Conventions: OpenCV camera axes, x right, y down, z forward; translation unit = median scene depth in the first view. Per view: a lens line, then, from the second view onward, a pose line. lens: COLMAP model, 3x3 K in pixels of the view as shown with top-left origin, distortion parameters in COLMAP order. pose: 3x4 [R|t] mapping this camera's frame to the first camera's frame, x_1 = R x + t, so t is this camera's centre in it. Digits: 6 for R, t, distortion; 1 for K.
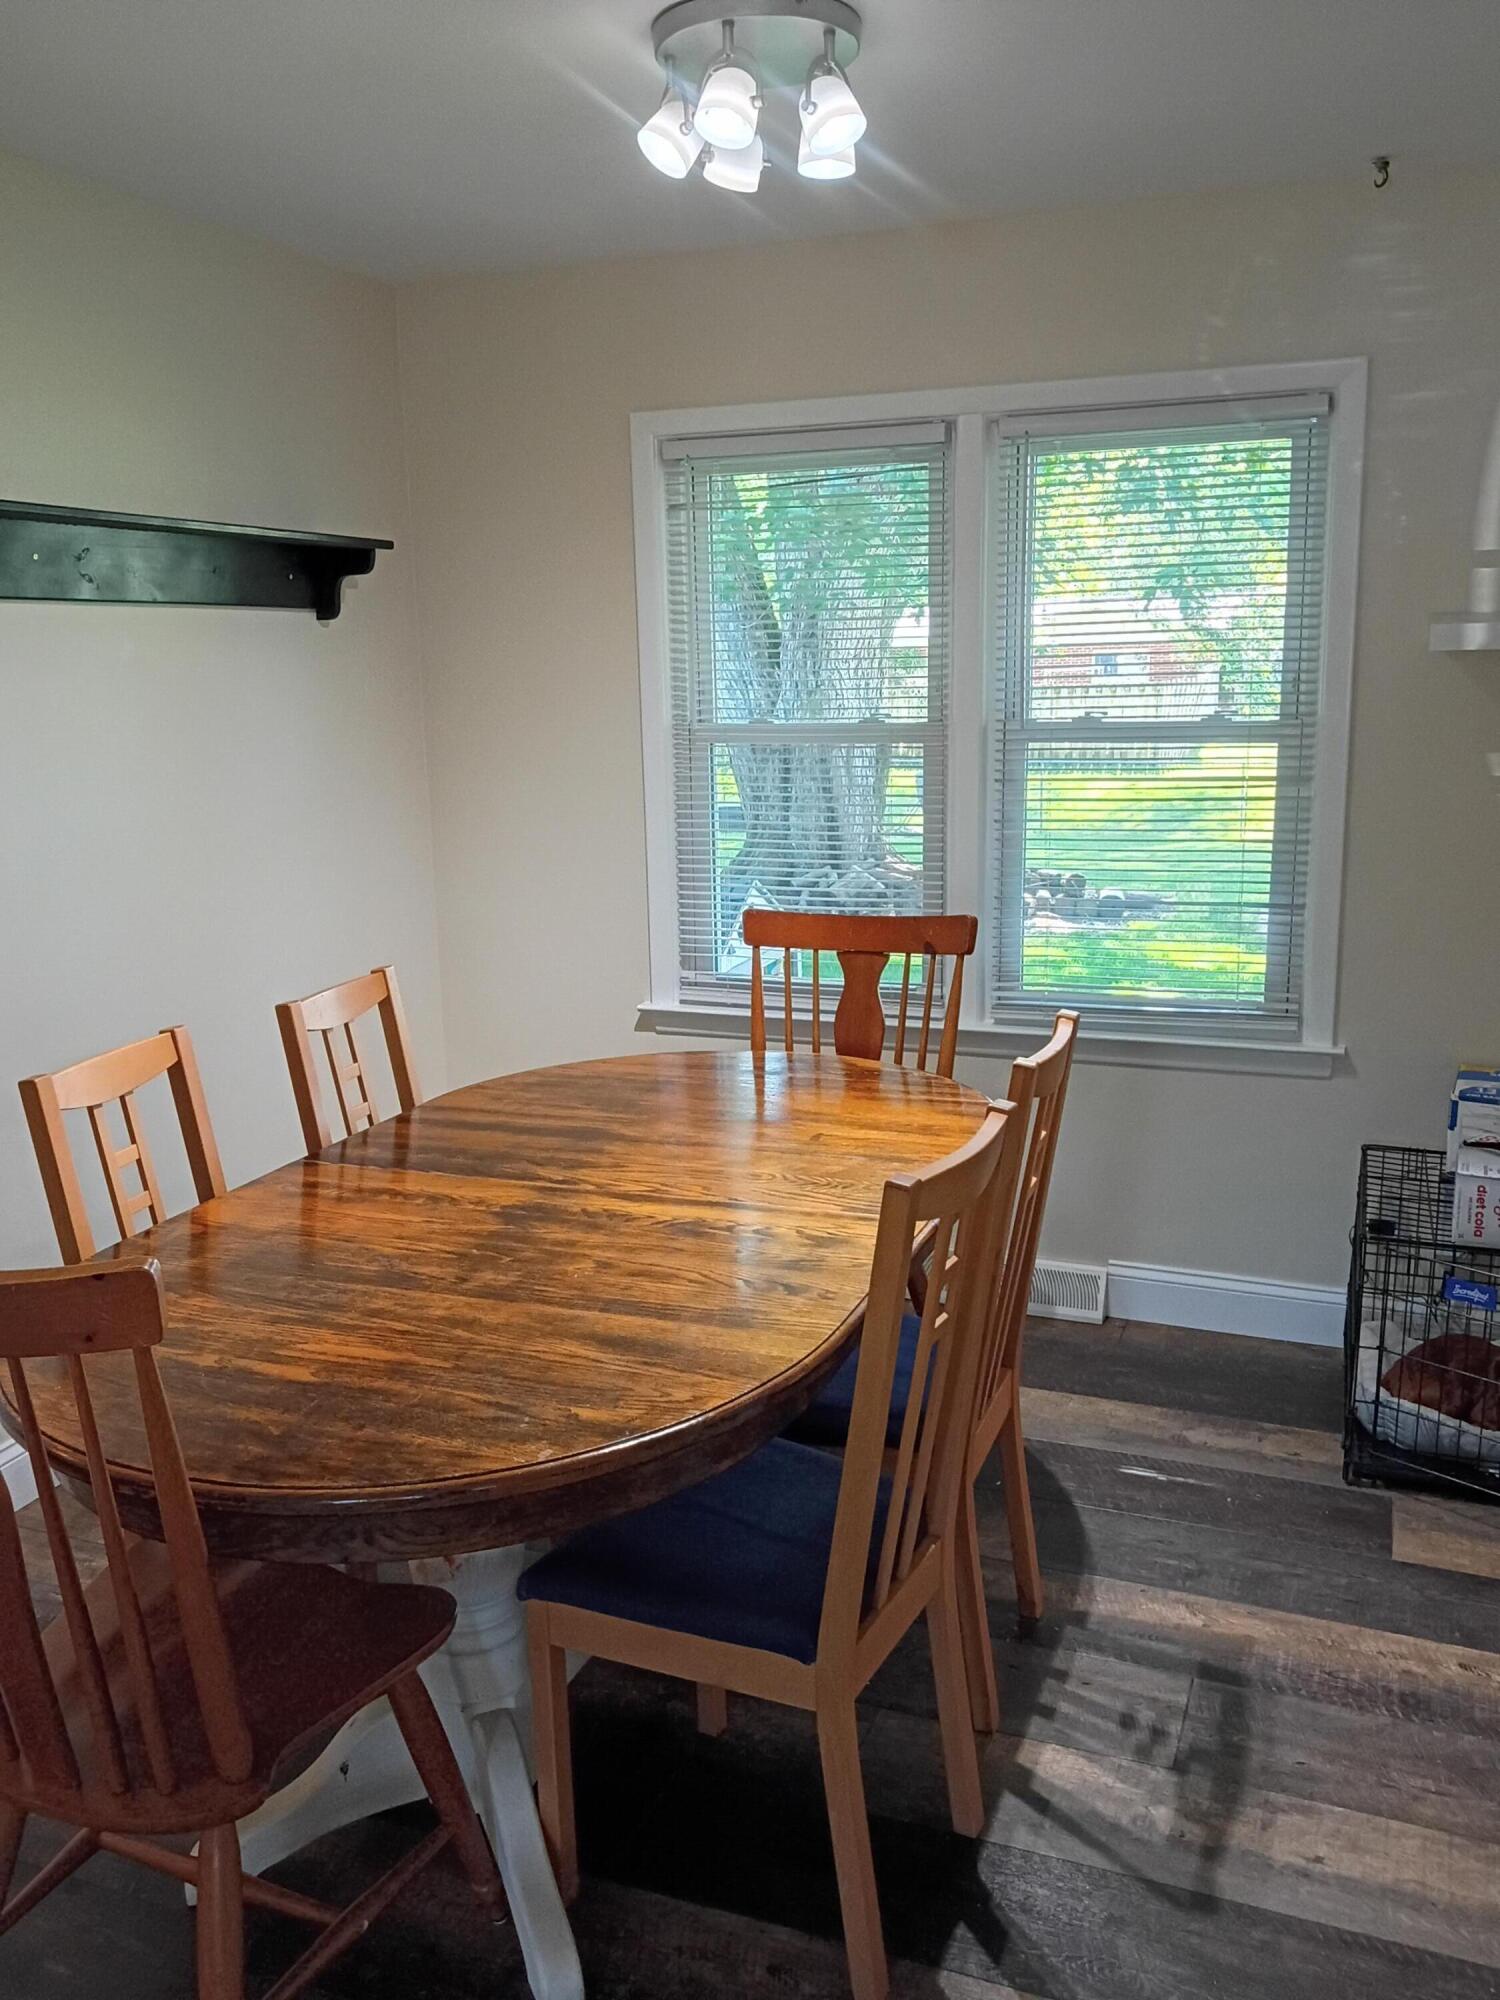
lens RADIAL K [[1650.7, 0, 750.0], [0, 1650.7, 1000.0], [0, 0, 1]] dist [0.068475, -0.110148]
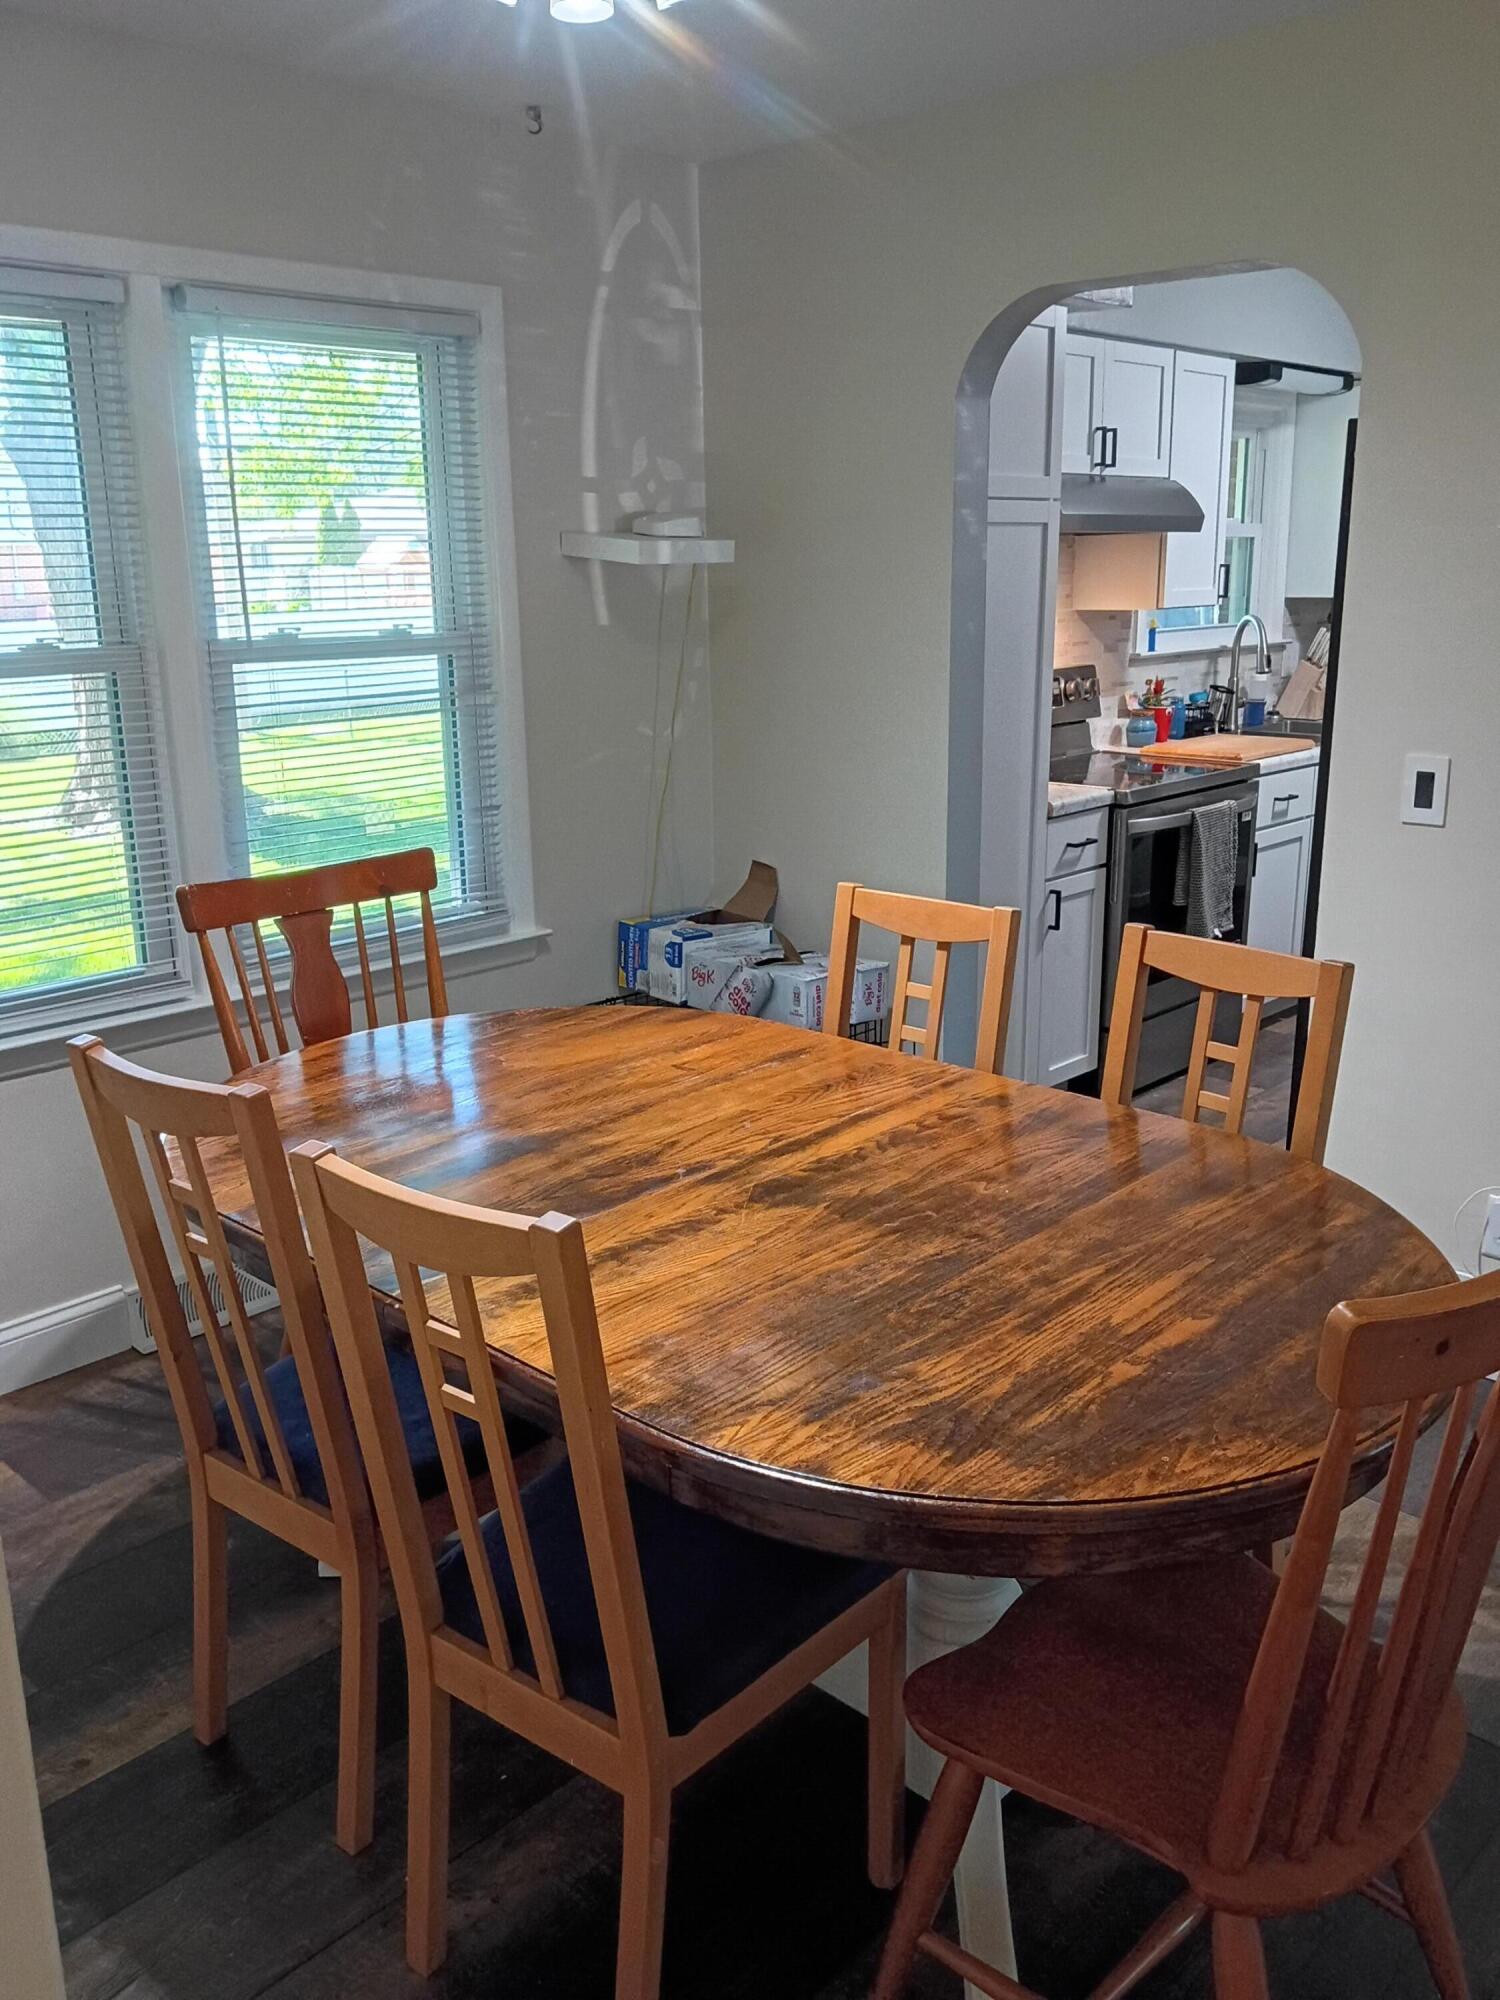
lens RADIAL K [[1650.7, 0, 750.0], [0, 1650.7, 1000.0], [0, 0, 1]] dist [0.068475, -0.110148]
pose [[0.396161, -0.228884, 0.889195, -0.860805], [0.198975, 0.966819, 0.160216, -0.109699], [-0.896362, 0.113456, 0.428559, 0.604887]]
